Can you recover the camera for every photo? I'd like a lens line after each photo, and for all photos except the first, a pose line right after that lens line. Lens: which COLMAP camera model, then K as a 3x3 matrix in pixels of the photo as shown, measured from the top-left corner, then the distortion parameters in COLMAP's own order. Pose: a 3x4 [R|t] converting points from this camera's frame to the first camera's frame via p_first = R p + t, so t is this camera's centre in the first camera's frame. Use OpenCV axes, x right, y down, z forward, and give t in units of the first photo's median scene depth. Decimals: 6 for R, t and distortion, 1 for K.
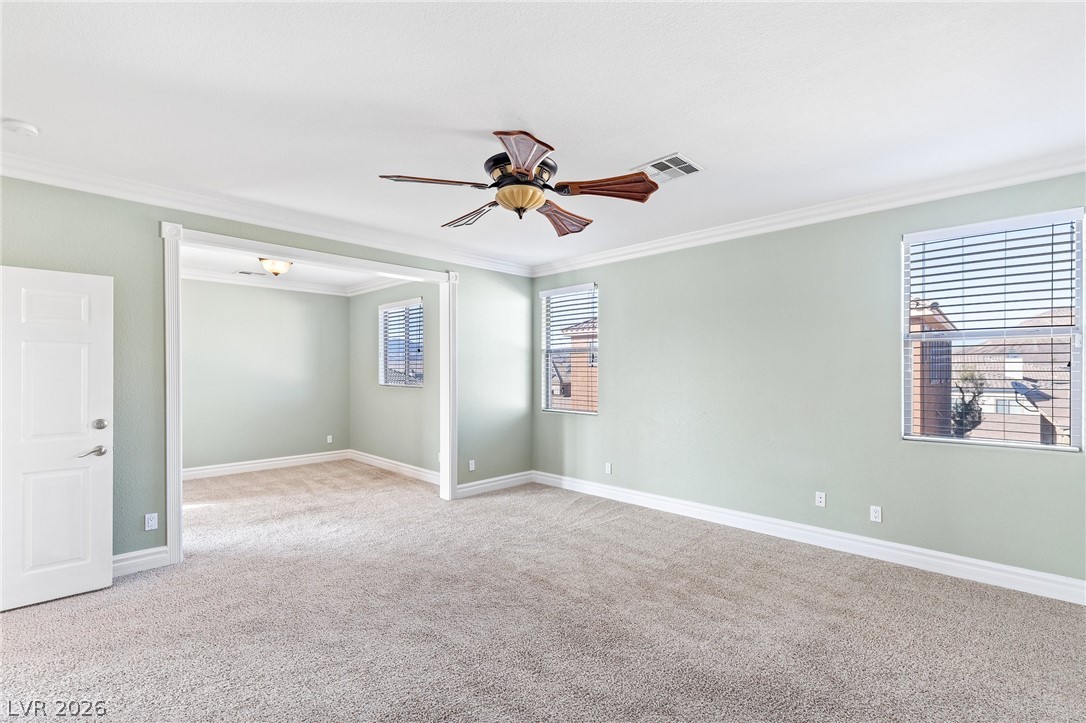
lens RADIAL K [[496.3, 0, 546.2], [0, 496.3, 365.1], [0, 0, 1]] dist [0.002004, 0.000309]
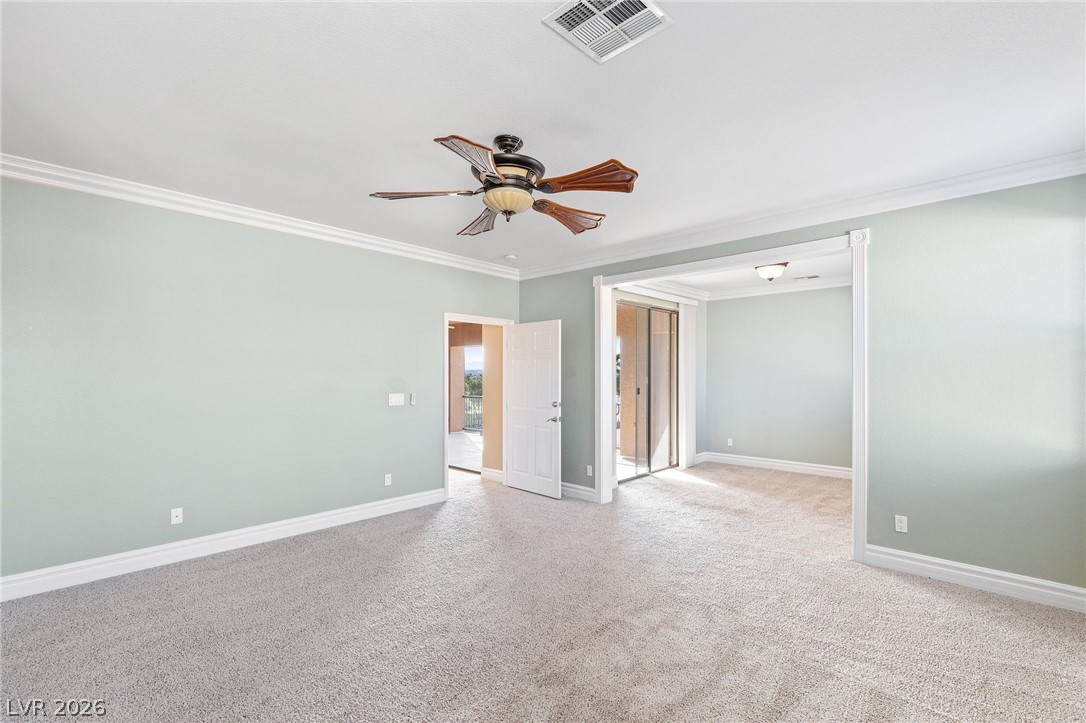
lens RADIAL K [[496.3, 0, 548.9], [0, 496.3, 368.9], [0, 0, 1]] dist [0.002004, 0.000309]
pose [[-0.001567, -0.010873, -0.999940, 0.688975], [0.011060, 0.999880, -0.010889, 0.010242], [0.999938, -0.011076, -0.001447, 0.789788]]
